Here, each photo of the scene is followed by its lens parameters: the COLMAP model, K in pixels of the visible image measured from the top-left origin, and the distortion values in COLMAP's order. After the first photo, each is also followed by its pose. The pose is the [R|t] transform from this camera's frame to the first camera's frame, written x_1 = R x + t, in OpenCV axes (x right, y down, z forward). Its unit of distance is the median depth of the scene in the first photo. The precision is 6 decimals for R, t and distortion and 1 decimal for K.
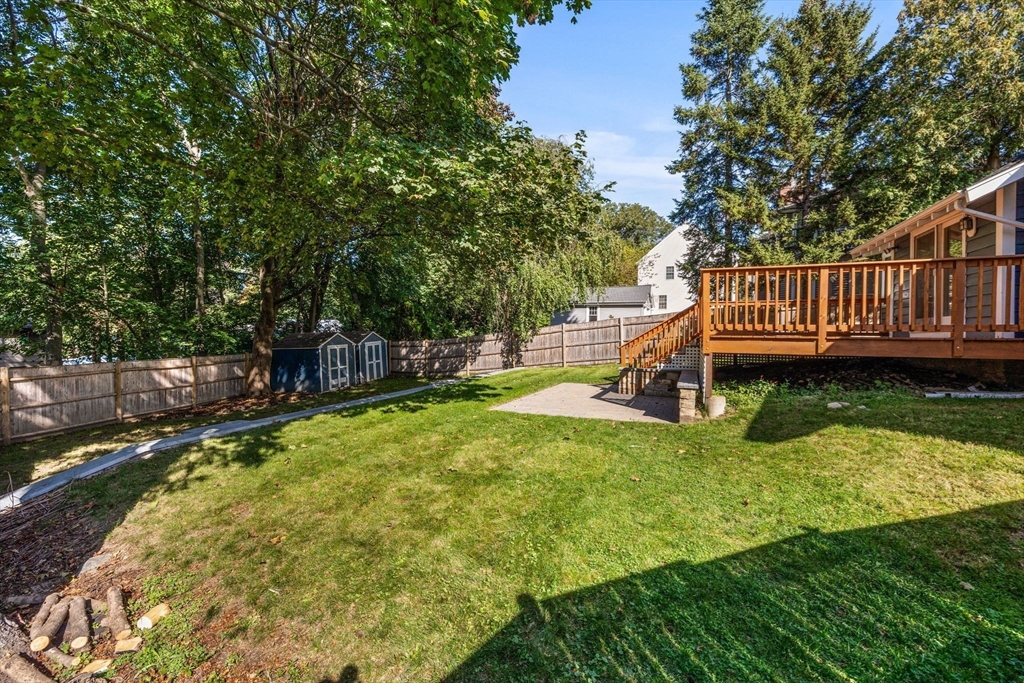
lens RADIAL K [[435.4, 0, 510.4], [0, 435.4, 344.8], [0, 0, 1]] dist [-0.003032, 0.000422]
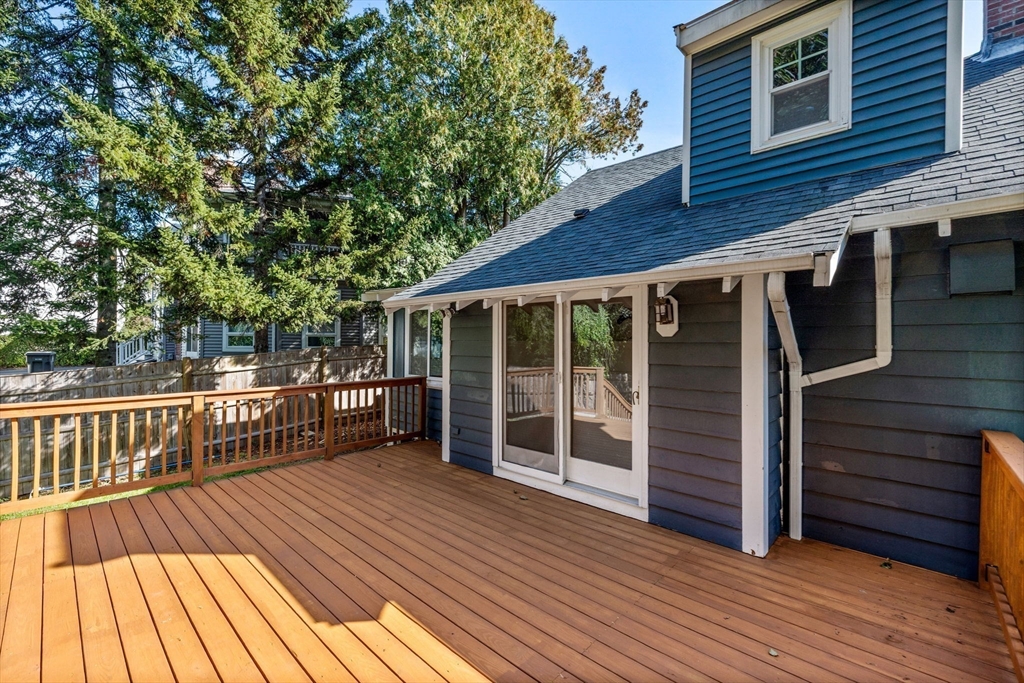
lens RADIAL K [[435.4, 0, 516.1], [0, 435.4, 342.9], [0, 0, 1]] dist [-0.003032, 0.000422]
pose [[0.354248, -0.002940, 0.935147, 0.270914], [0.009665, 0.999953, -0.000518, -0.129688], [-0.935102, 0.009222, 0.354260, 0.518501]]
